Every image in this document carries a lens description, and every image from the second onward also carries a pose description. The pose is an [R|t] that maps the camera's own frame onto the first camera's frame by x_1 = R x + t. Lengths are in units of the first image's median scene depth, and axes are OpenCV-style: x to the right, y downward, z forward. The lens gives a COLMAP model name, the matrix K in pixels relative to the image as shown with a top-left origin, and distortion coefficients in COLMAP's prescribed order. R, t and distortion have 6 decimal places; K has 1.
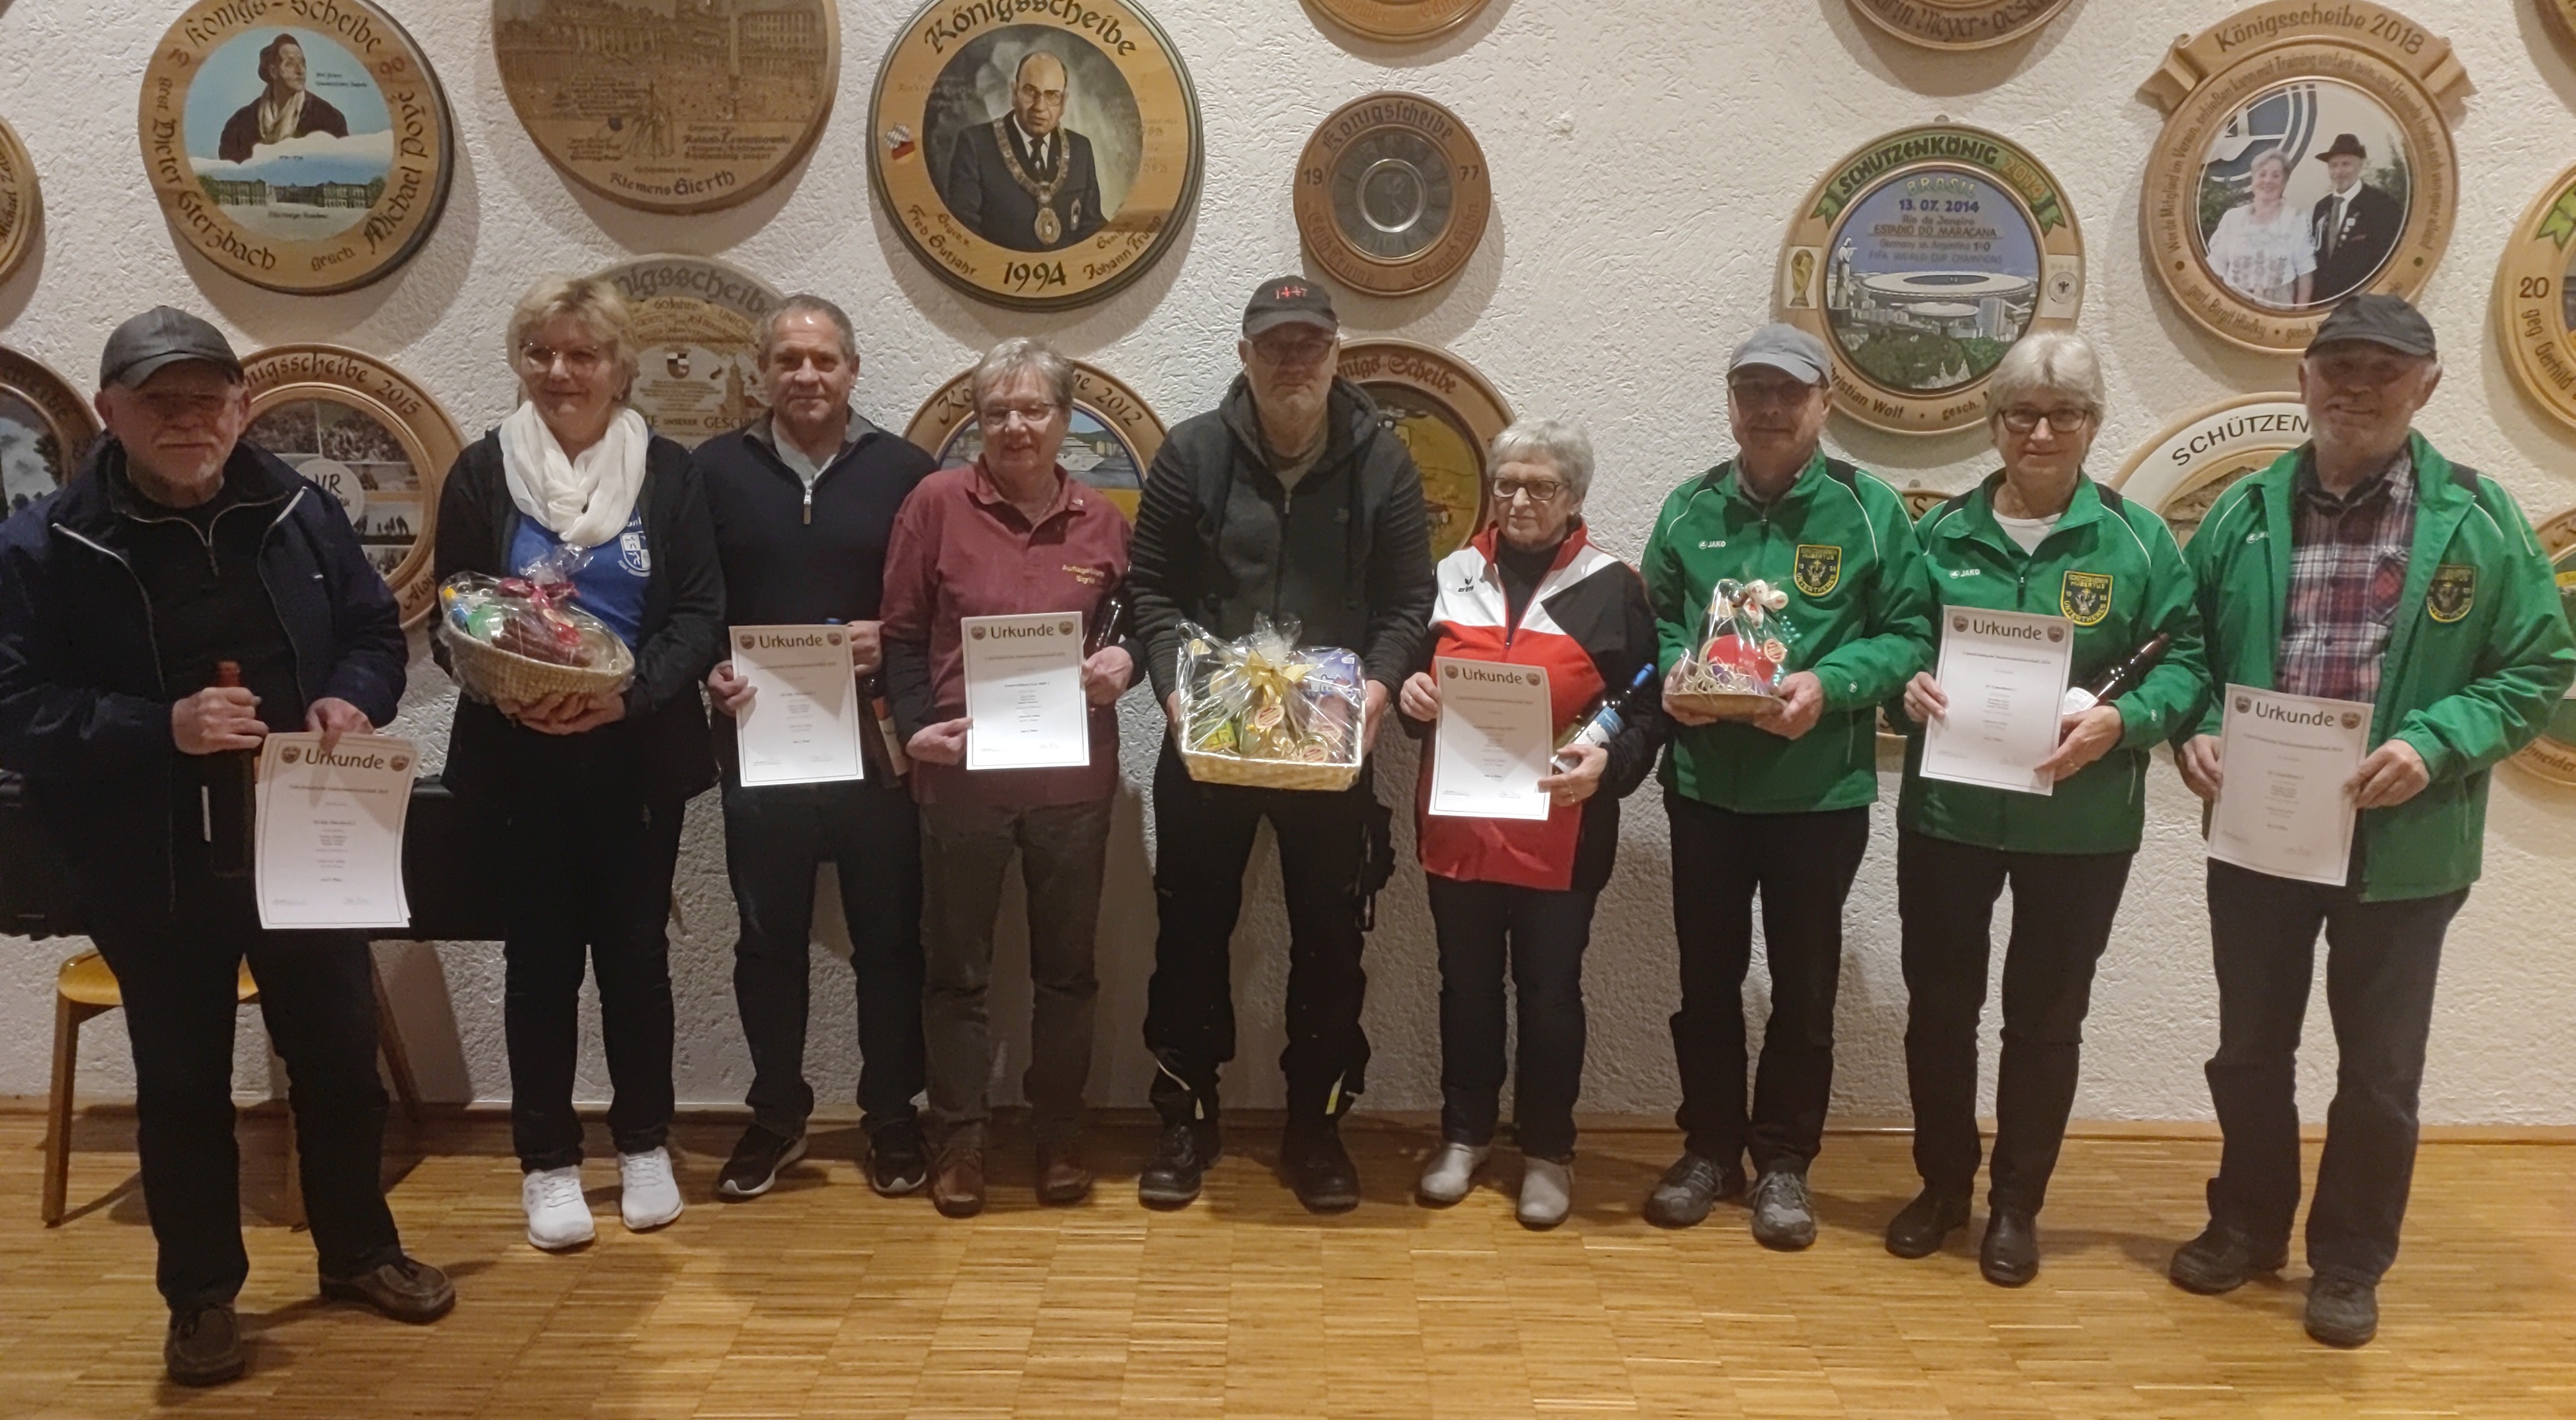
lens RADIAL K [[1839.7, 0, 1288.0], [0, 1839.7, 710.0], [0, 0, 1]] dist [0.025945, -0.008042]
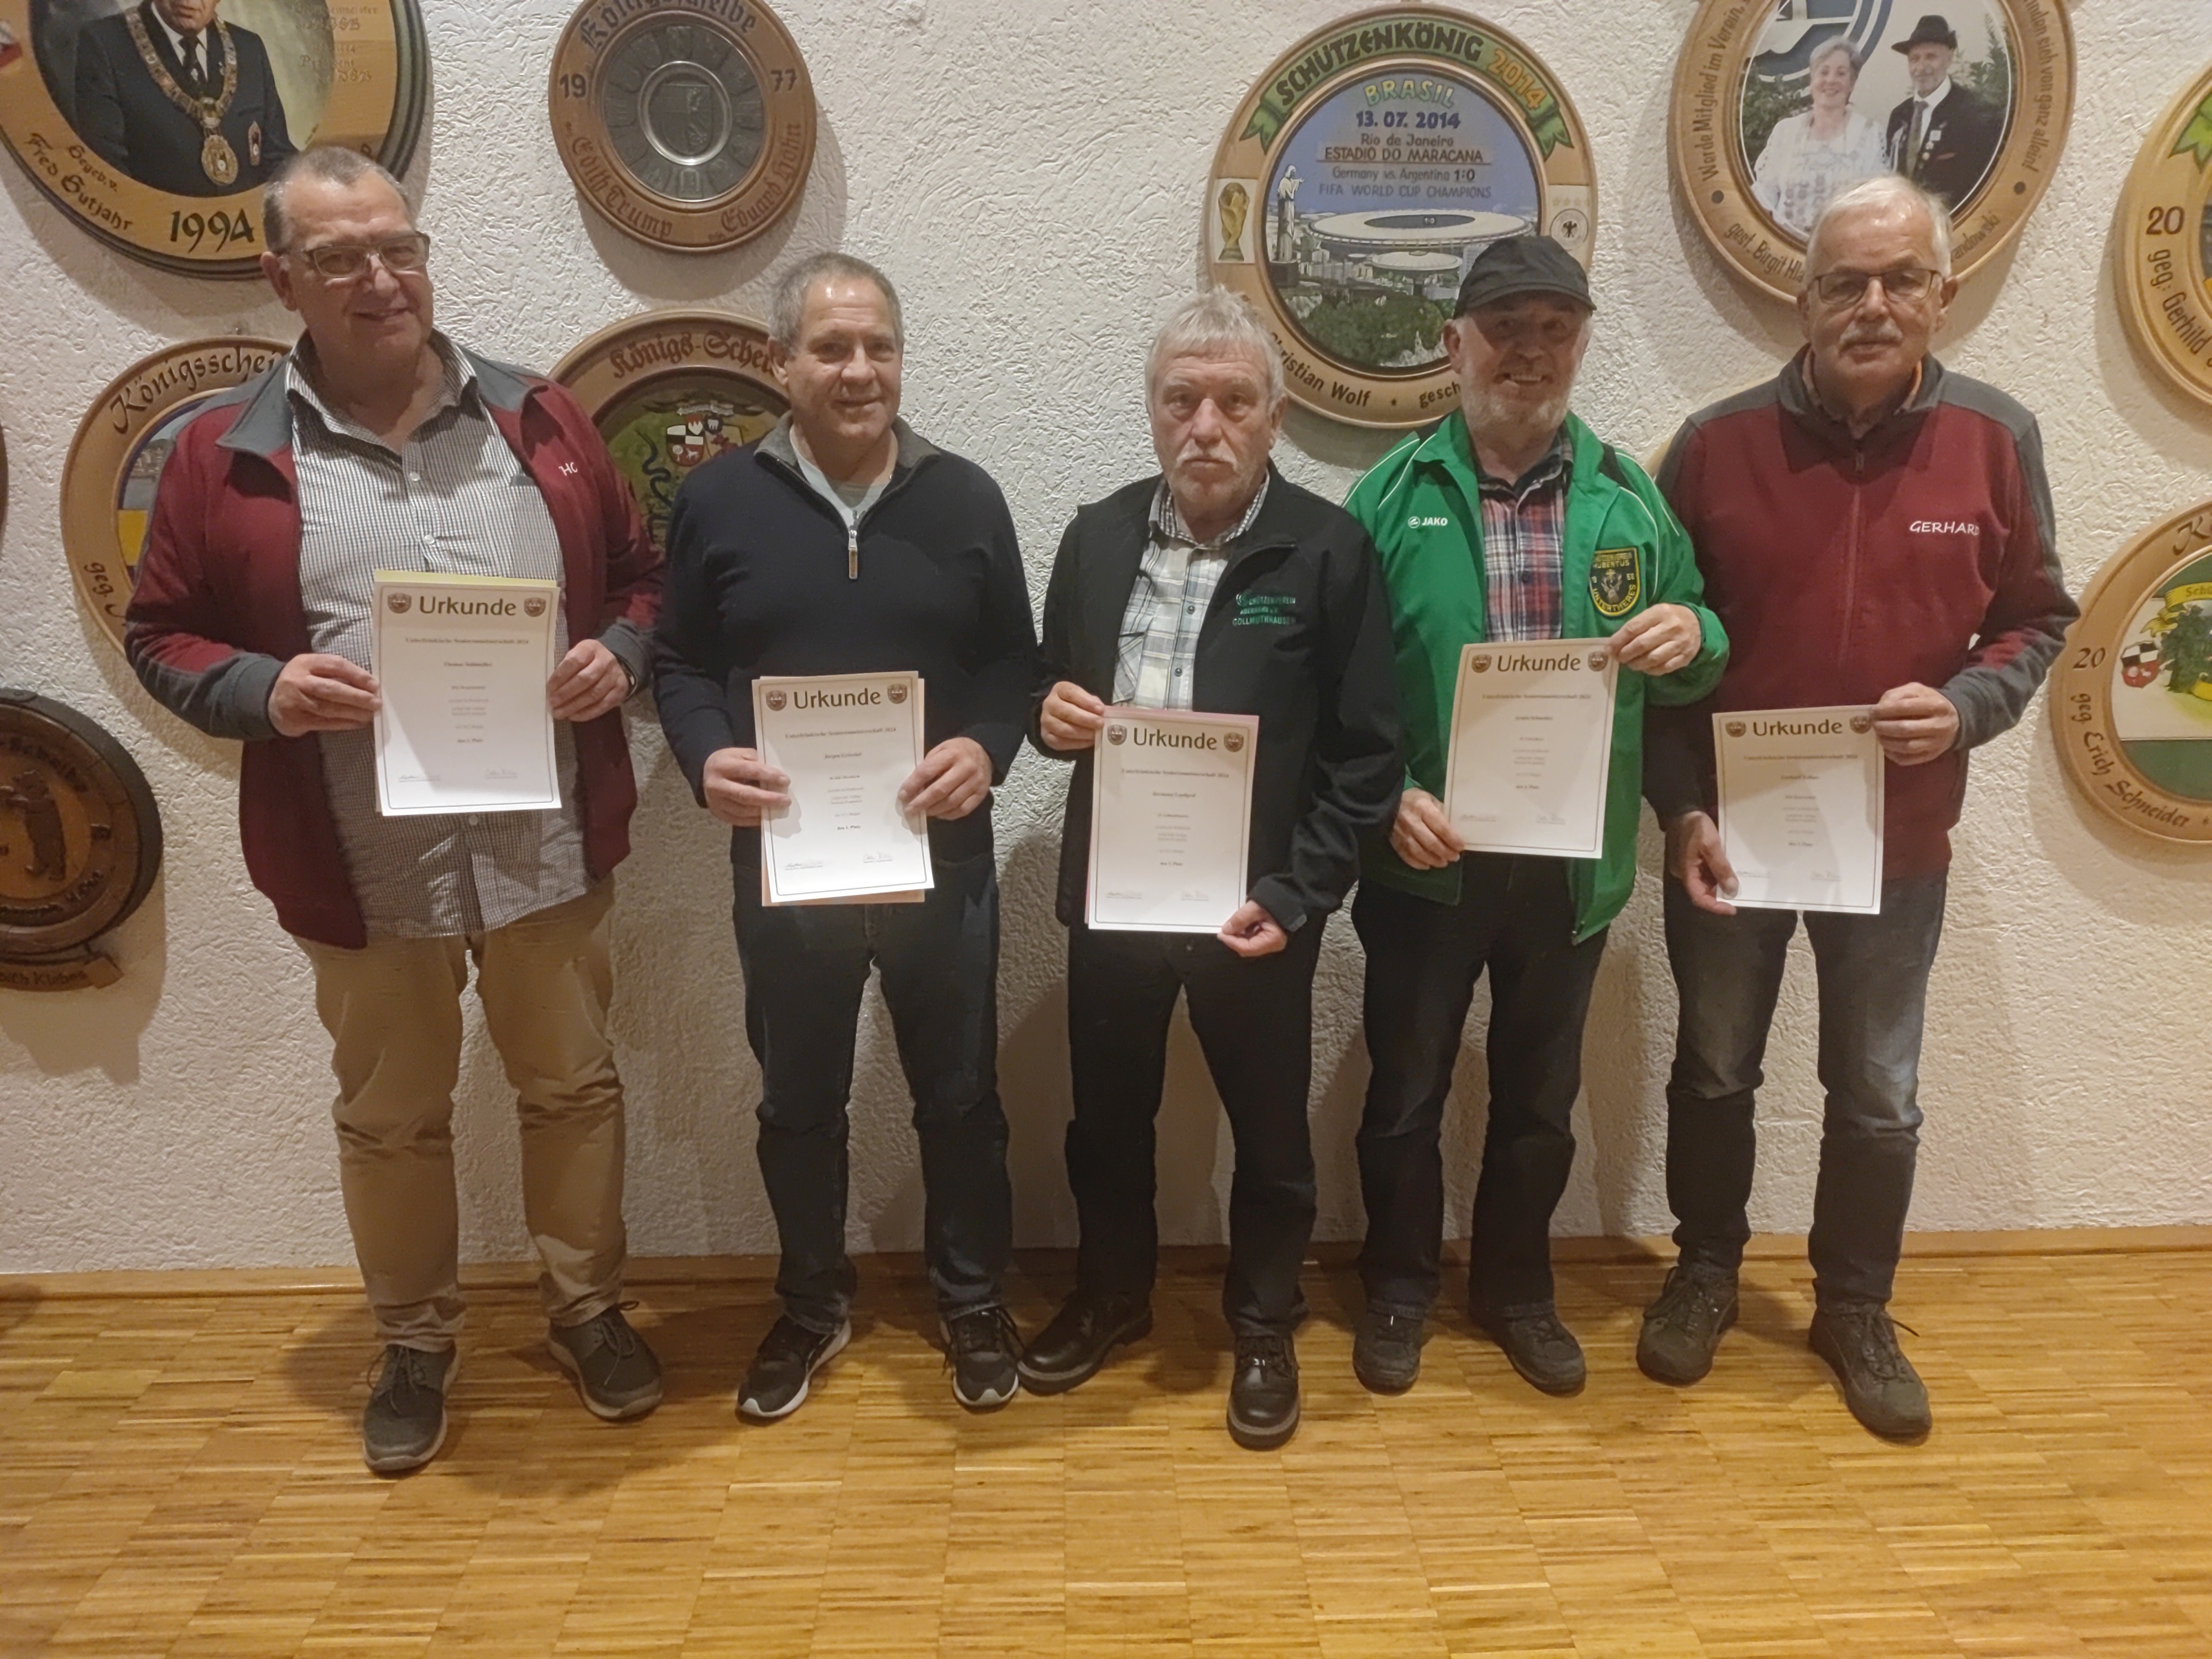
lens RADIAL K [[1582.6, 0, 1106.0], [0, 1582.6, 829.5], [0, 0, 1]] dist [0.051590, -0.054404]
pose [[0.999418, -0.024282, 0.023939, 0.203962], [0.021880, 0.995145, 0.095958, -0.047001], [-0.026153, -0.095379, 0.995097, 0.317639]]
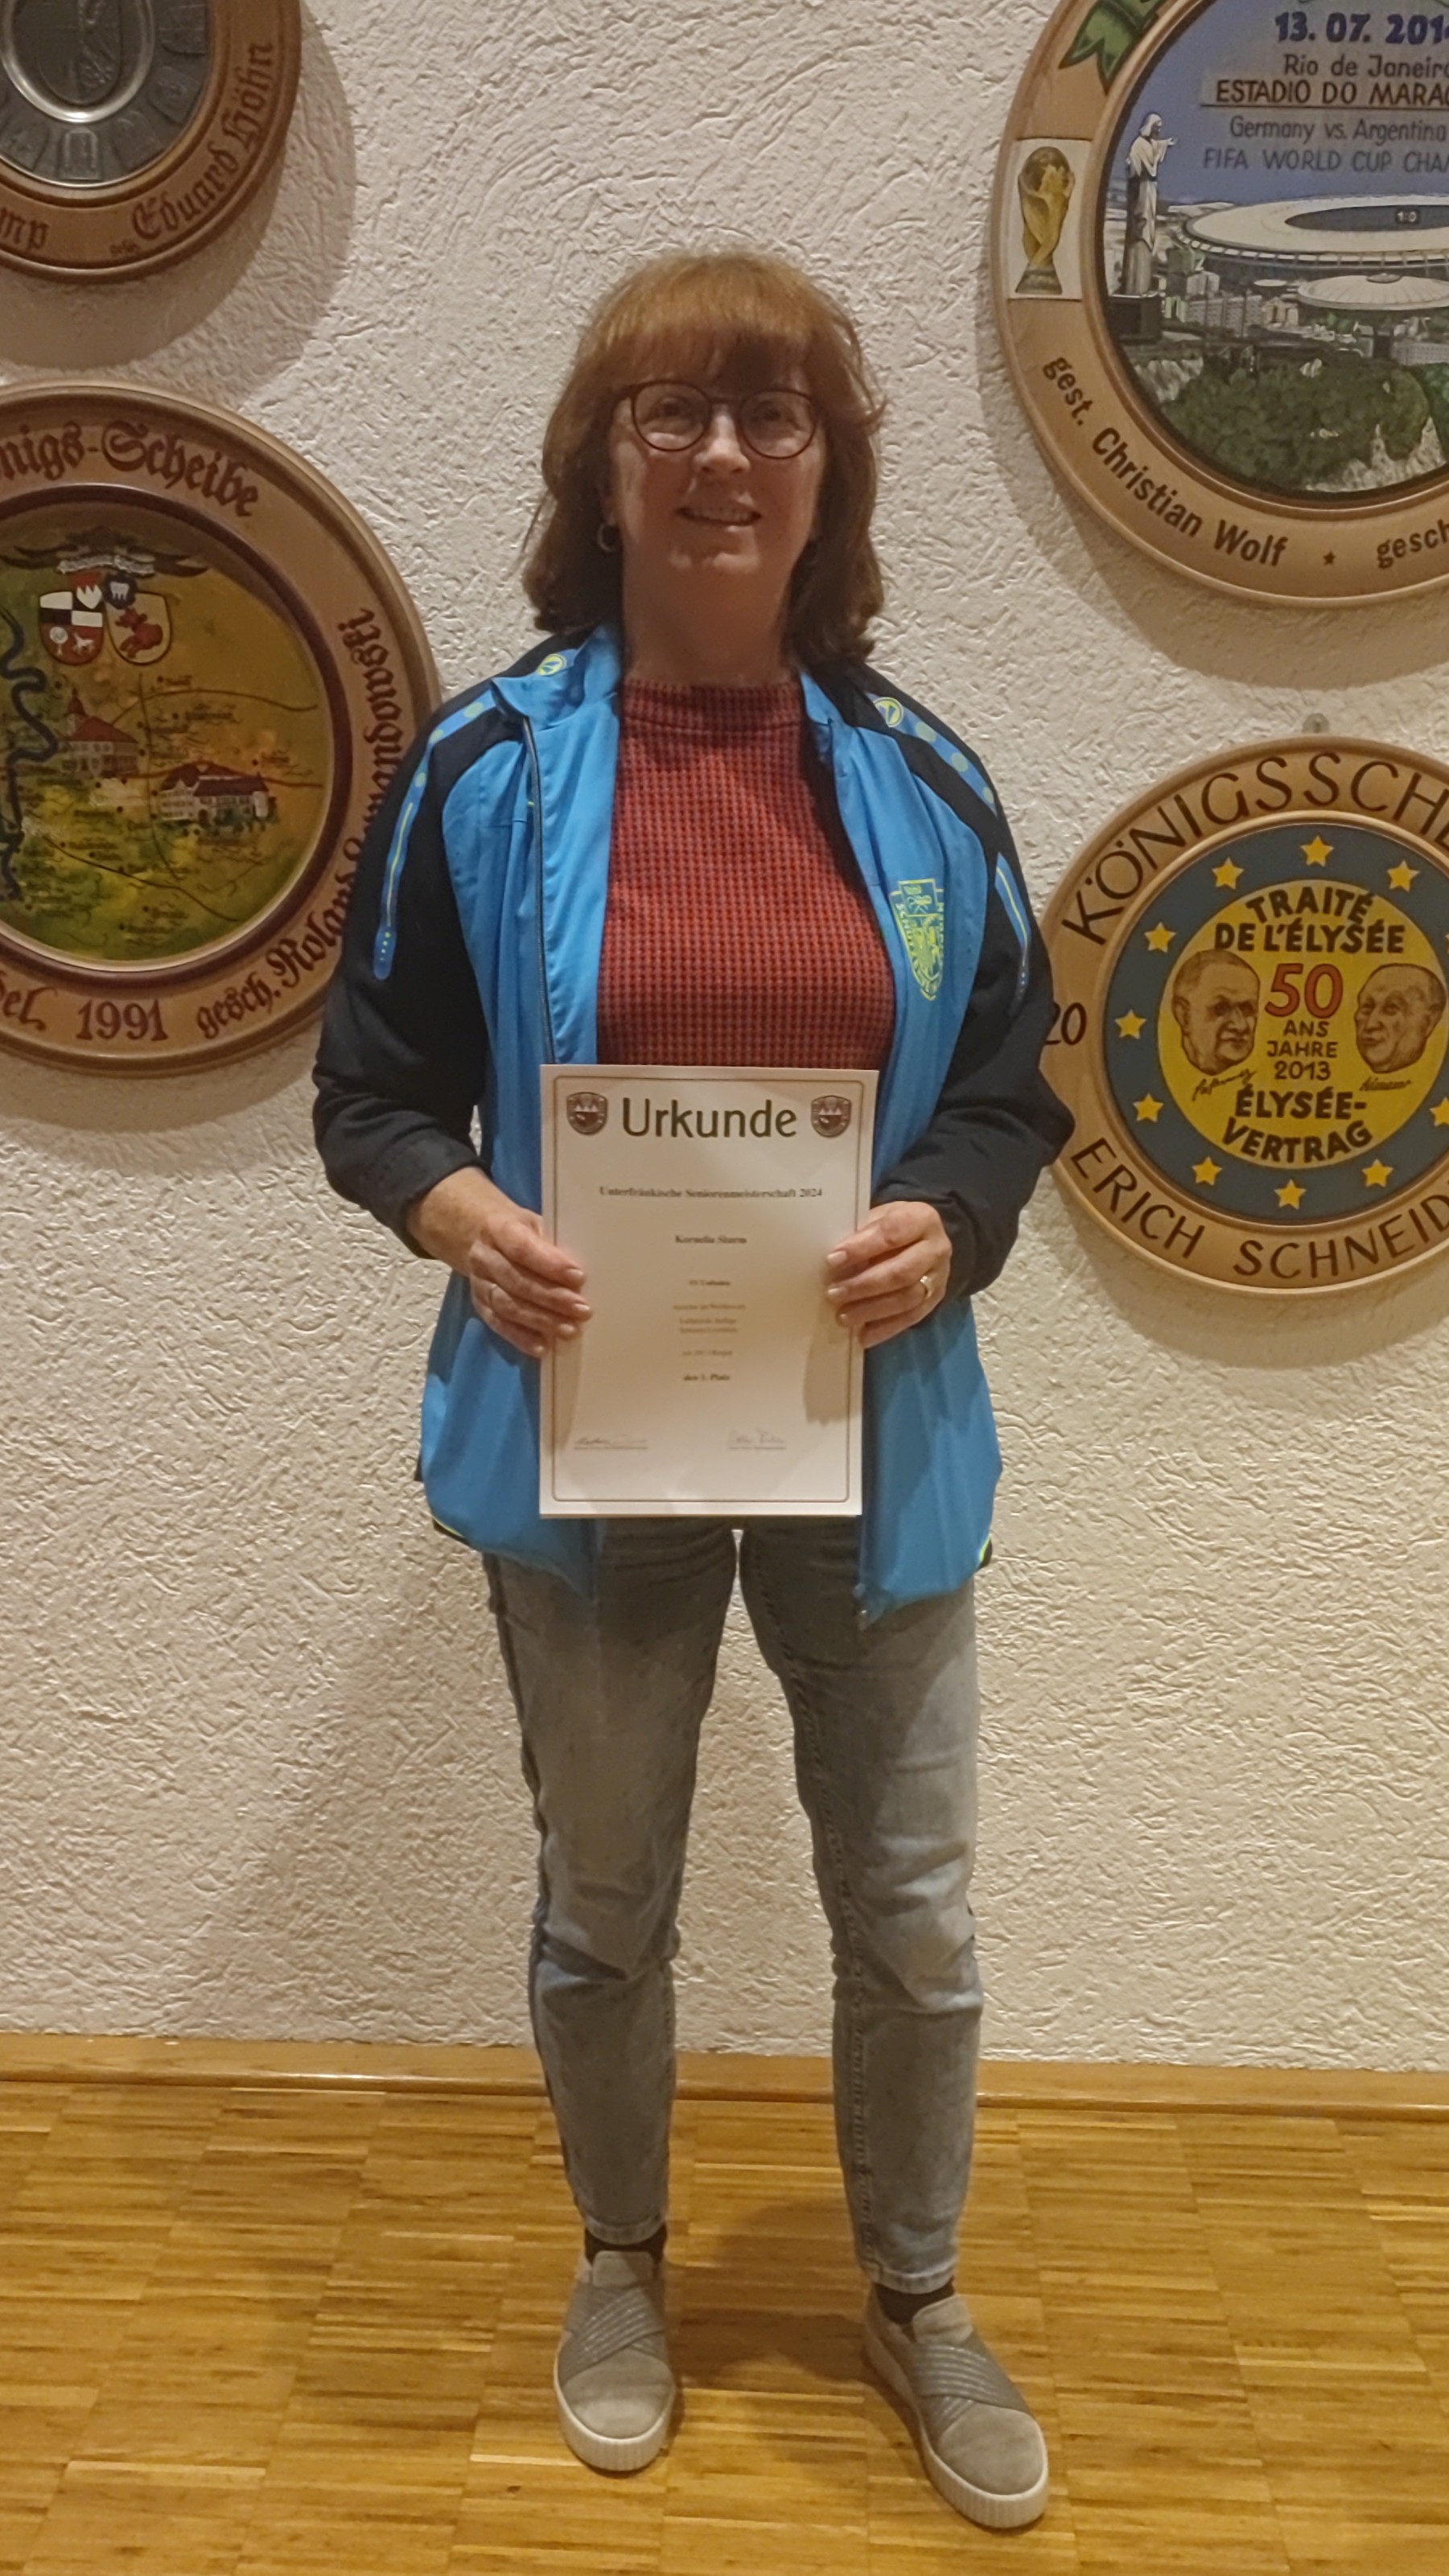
lens RADIAL K [[2332.5, 0, 709.6], [0, 2332.5, 1365.4], [0, 0, 1]] dist [0.023657, 0.021958]
pose [[0.998759, 0.005411, -0.049499, 0.230428], [-0.001086, 0.996208, 0.086993, -0.018815], [0.049782, -0.086832, 0.994978, 0.436590]]
